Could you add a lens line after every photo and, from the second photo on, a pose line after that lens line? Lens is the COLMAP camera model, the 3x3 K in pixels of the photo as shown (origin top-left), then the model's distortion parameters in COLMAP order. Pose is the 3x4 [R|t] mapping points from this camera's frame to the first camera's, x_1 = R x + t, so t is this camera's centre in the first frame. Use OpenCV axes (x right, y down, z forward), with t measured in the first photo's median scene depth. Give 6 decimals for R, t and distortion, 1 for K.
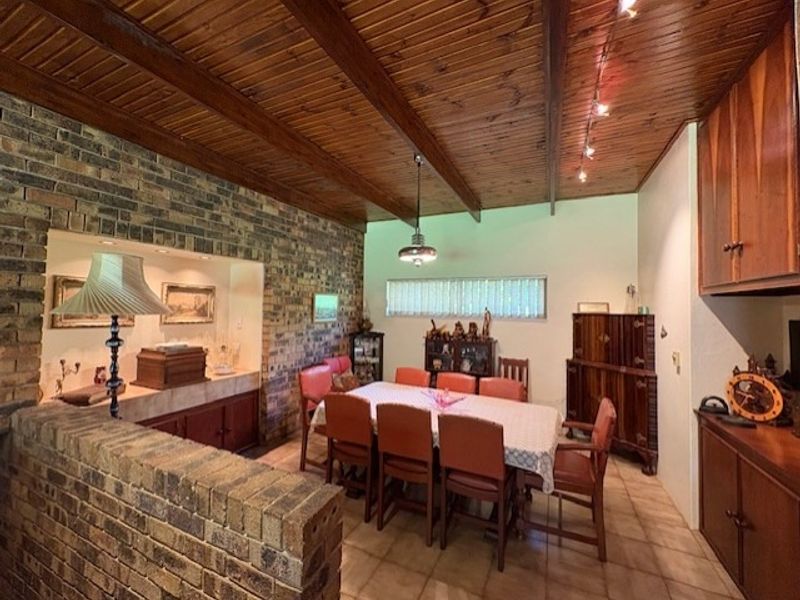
lens RADIAL K [[323.7, 0, 399.3], [0, 323.7, 298.7], [0, 0, 1]] dist [0.008180, -0.000333]
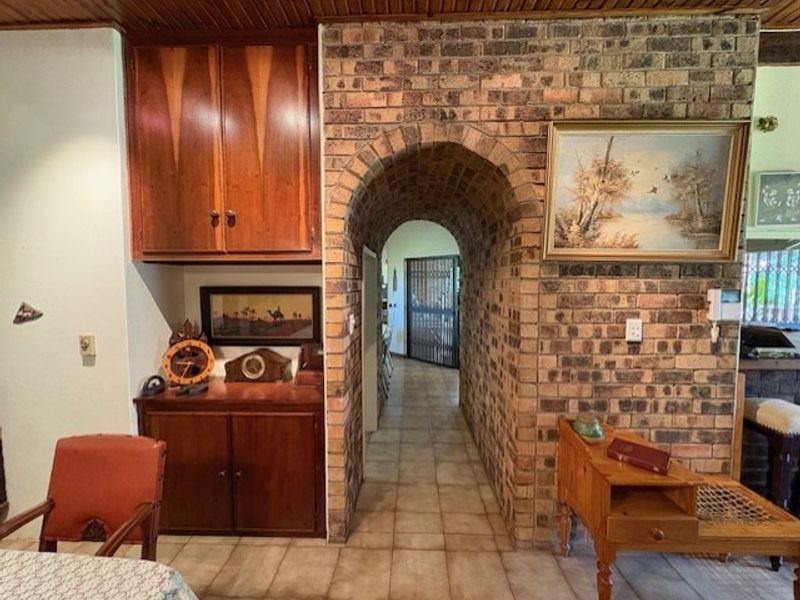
lens RADIAL K [[323.7, 0, 400.4], [0, 323.7, 299.3], [0, 0, 1]] dist [0.008180, -0.000333]
pose [[-0.391564, -0.074305, 0.917146, -0.101753], [-0.028066, 0.997235, 0.068811, 0.011812], [-0.919723, 0.001203, -0.392567, 0.764365]]
